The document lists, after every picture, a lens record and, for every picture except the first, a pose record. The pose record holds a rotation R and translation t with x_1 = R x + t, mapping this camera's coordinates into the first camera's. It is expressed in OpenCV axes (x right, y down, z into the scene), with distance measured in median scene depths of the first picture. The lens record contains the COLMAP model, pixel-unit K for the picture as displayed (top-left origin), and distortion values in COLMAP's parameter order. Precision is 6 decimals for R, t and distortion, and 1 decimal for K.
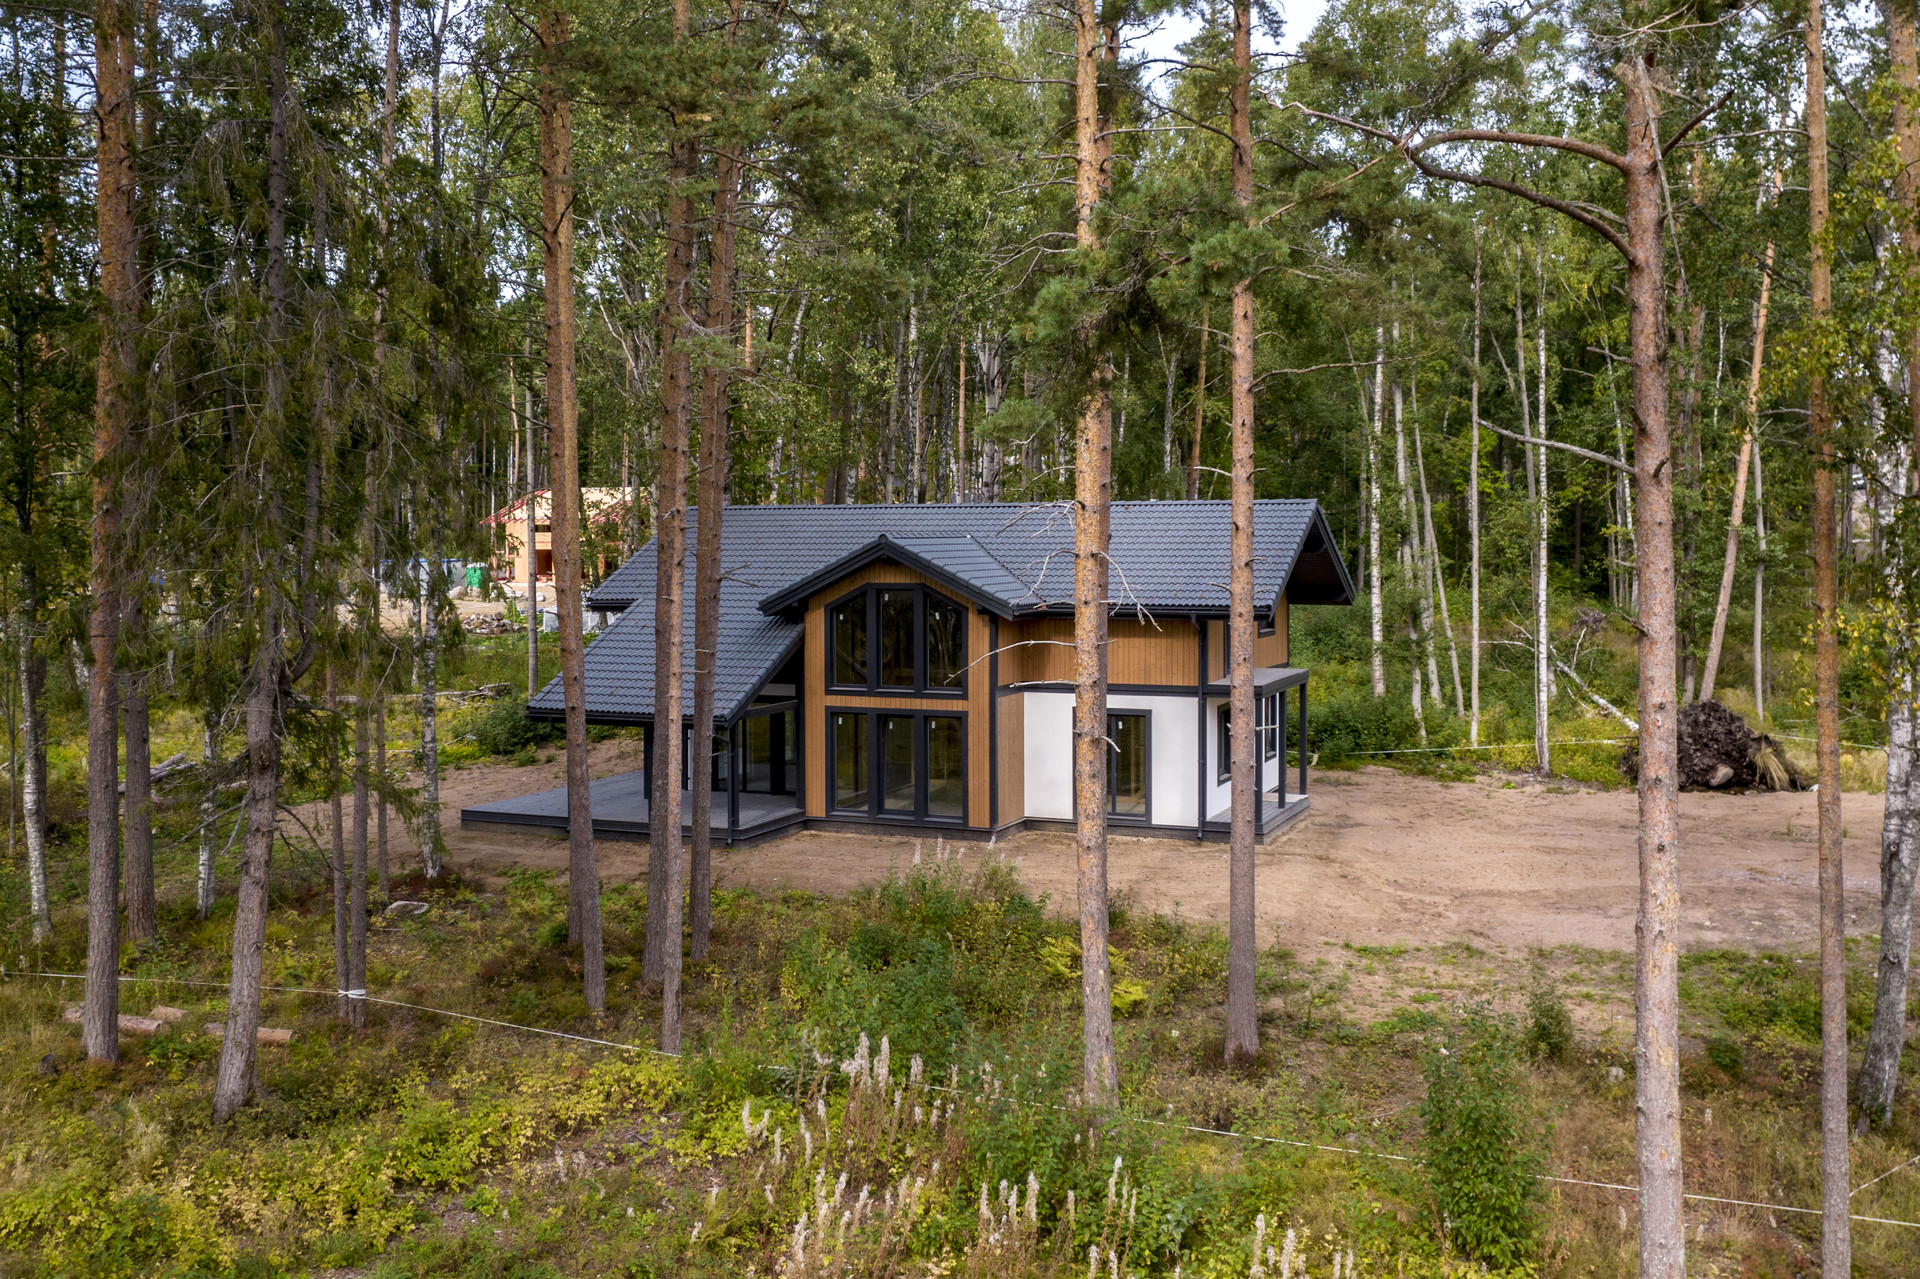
lens RADIAL K [[1287.5, 0, 965.0], [0, 1287.5, 650.2], [0, 0, 1]] dist [-0.069860, 0.067238]
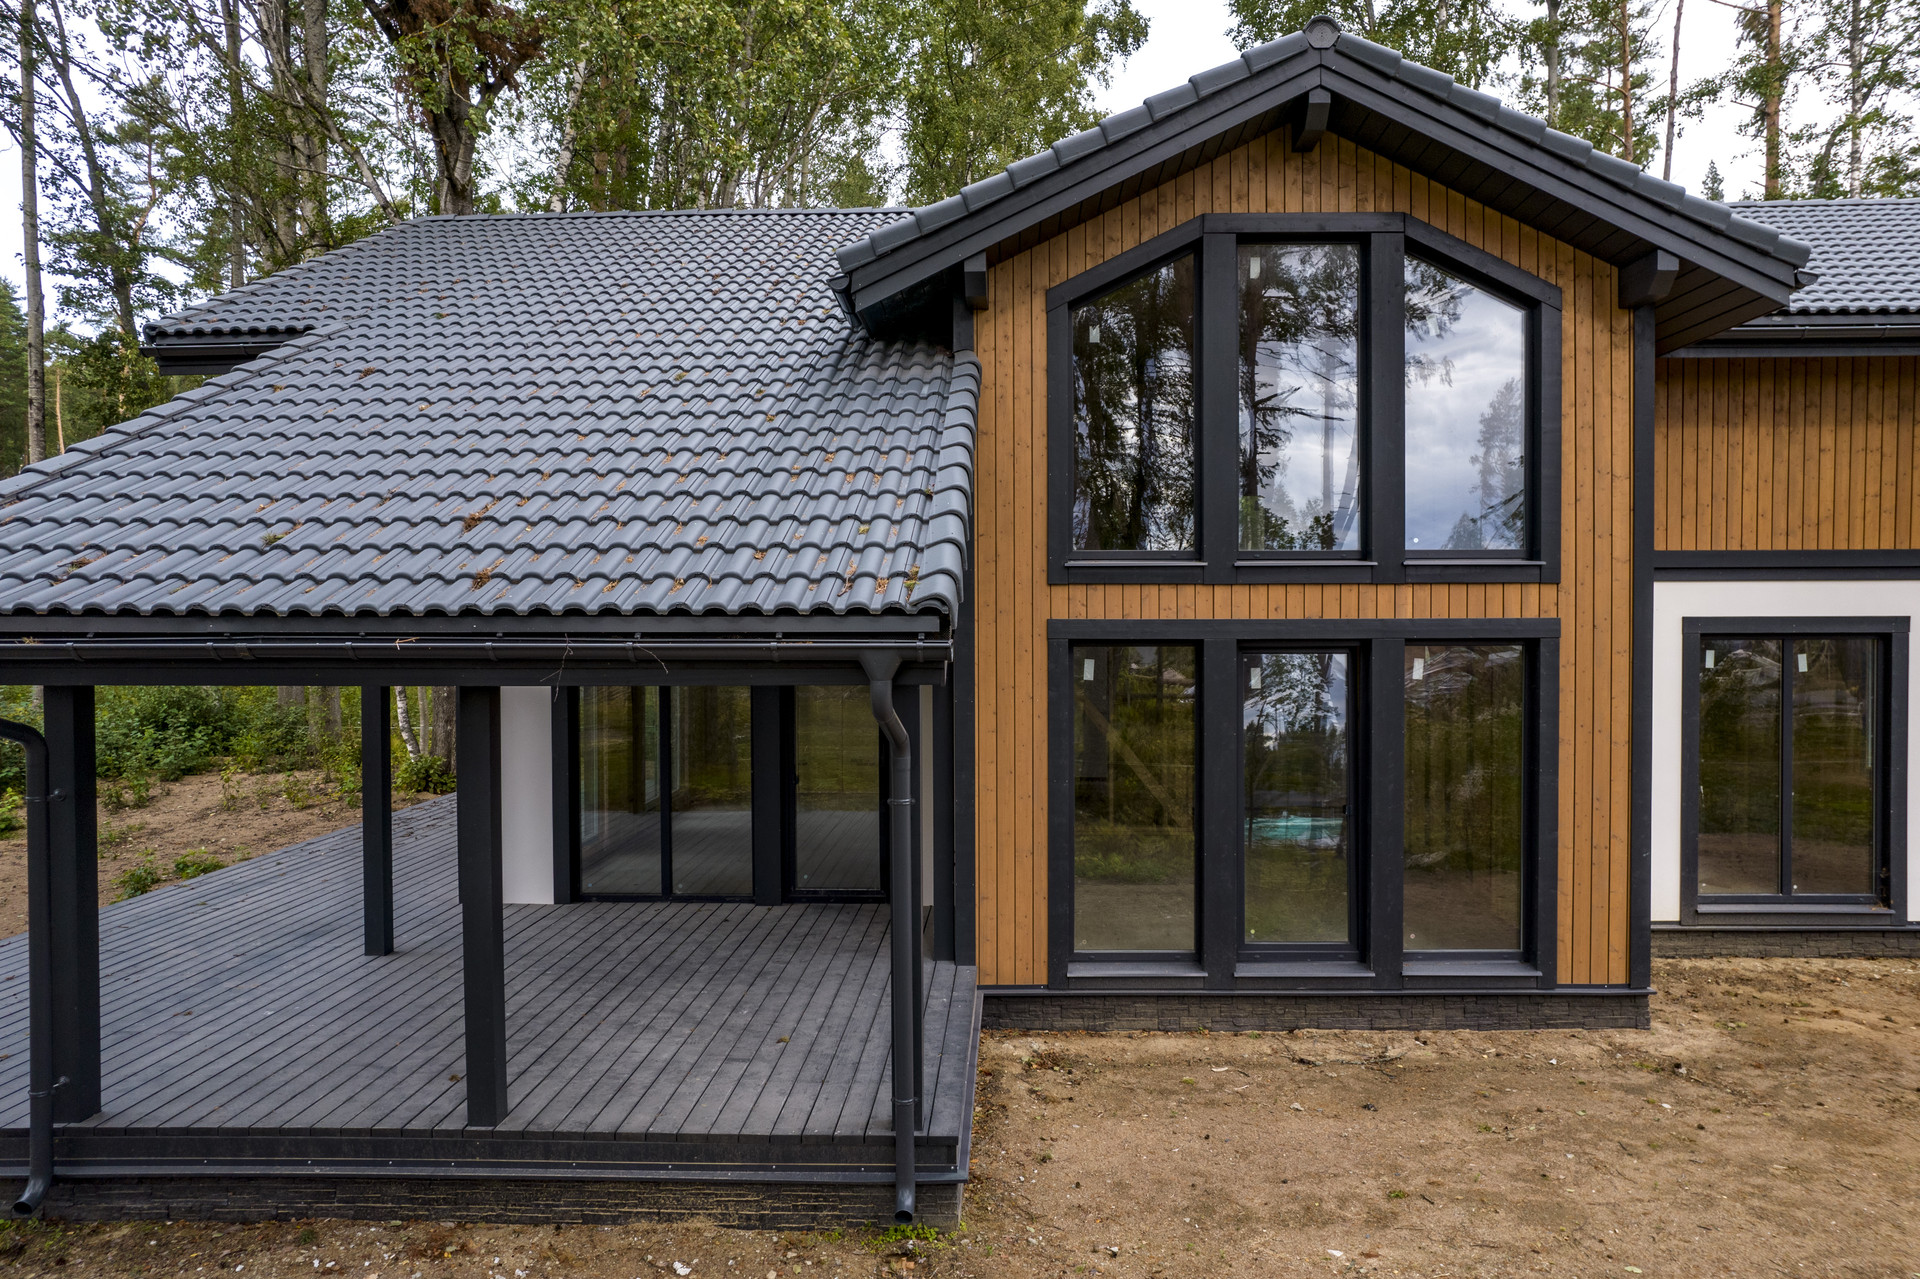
lens RADIAL K [[1287.5, 0, 965.0], [0, 1287.5, 650.2], [0, 0, 1]] dist [-0.069860, 0.067238]
pose [[0.938882, -0.014409, 0.343938, -0.238880], [0.018955, 0.999772, -0.009857, 0.054620], [-0.343717, 0.015774, 0.938941, 0.743961]]
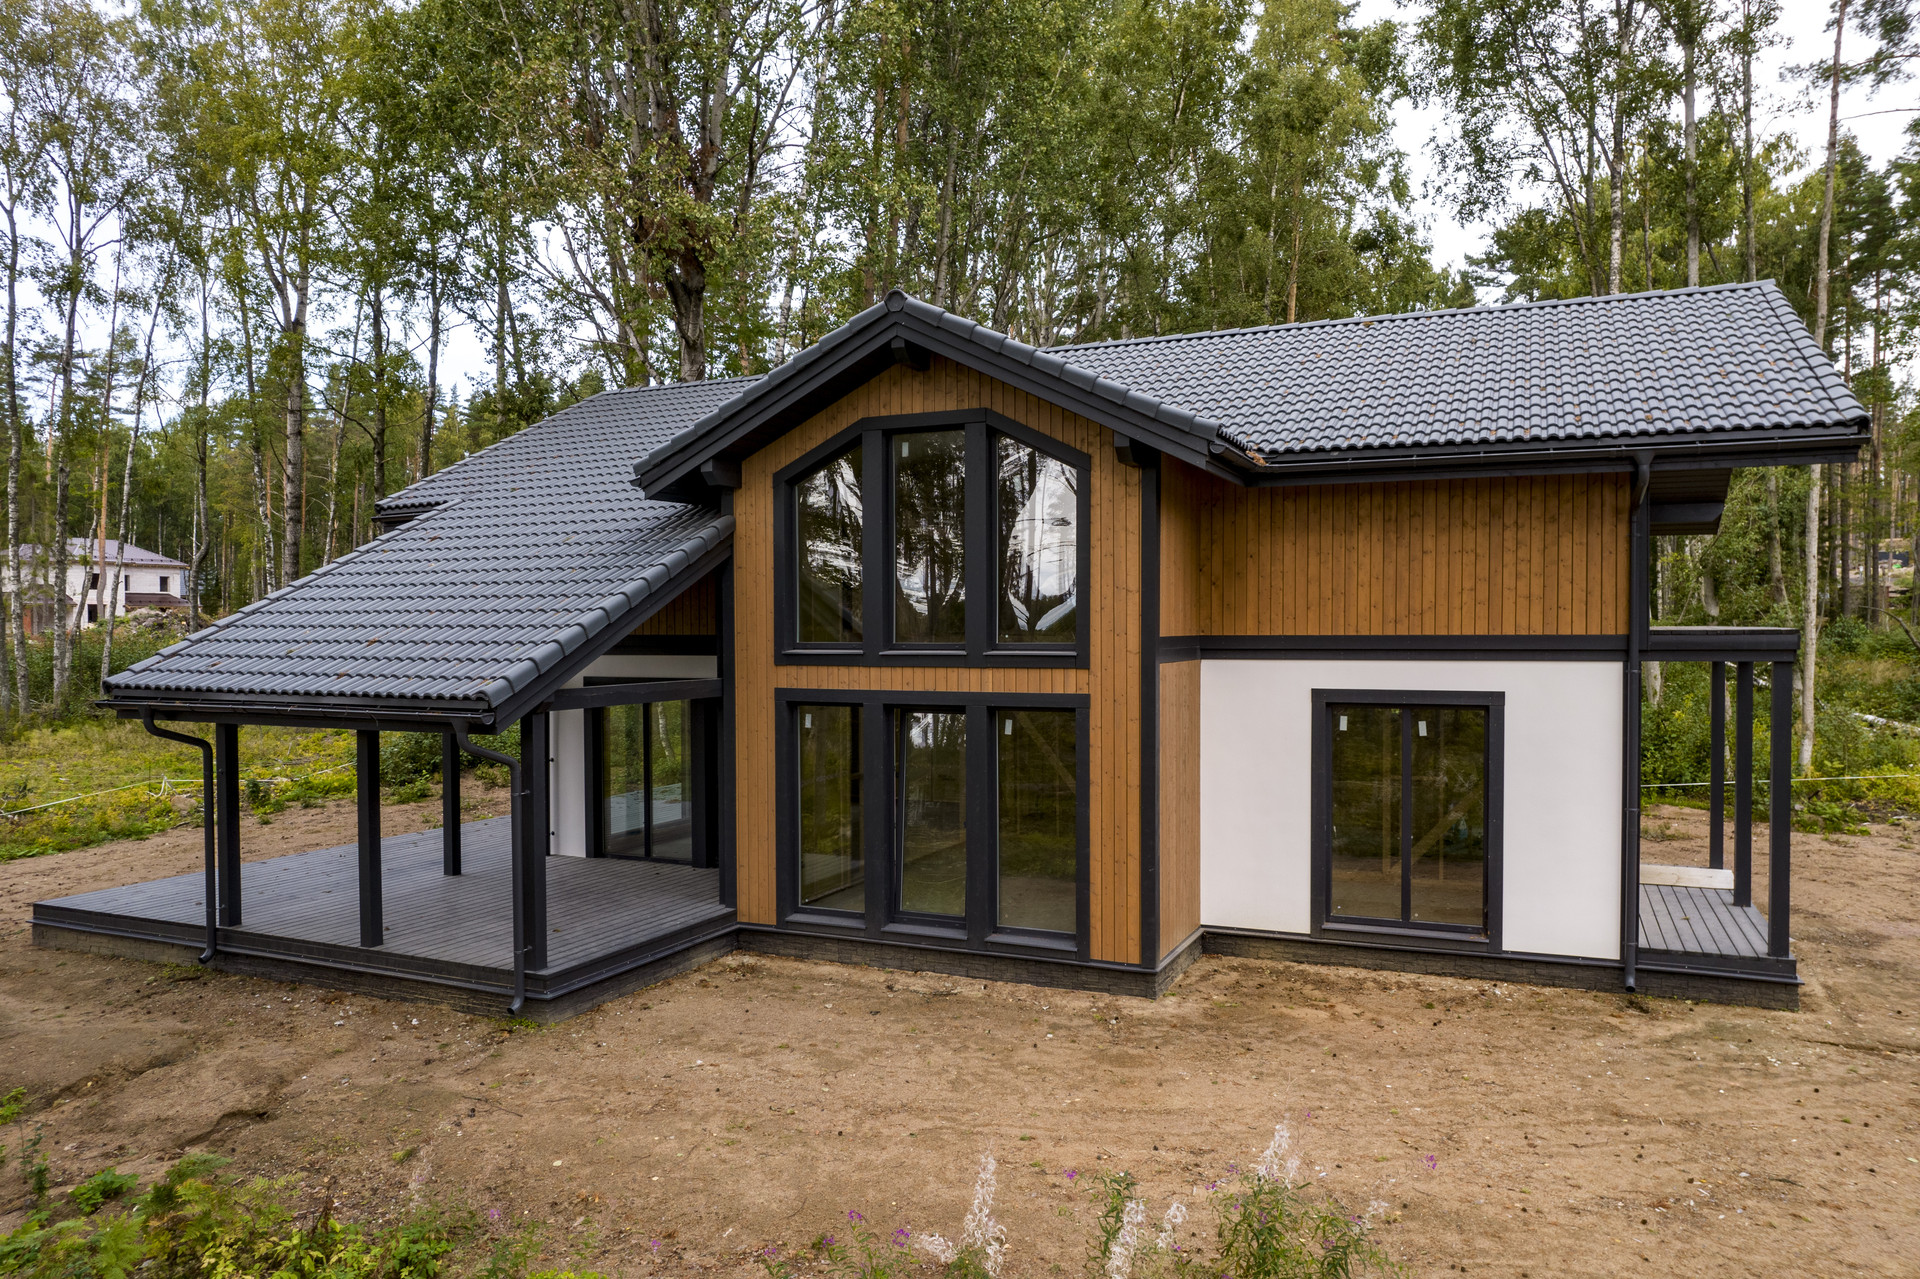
lens RADIAL K [[1282.9, 0, 963.0], [0, 1282.9, 664.0], [0, 0, 1]] dist [-0.042091, 0.000067]
pose [[0.999255, -0.003284, -0.038459, -0.023126], [0.002808, 0.999919, -0.012427, 0.041728], [0.038497, 0.012310, 0.999183, 0.552566]]
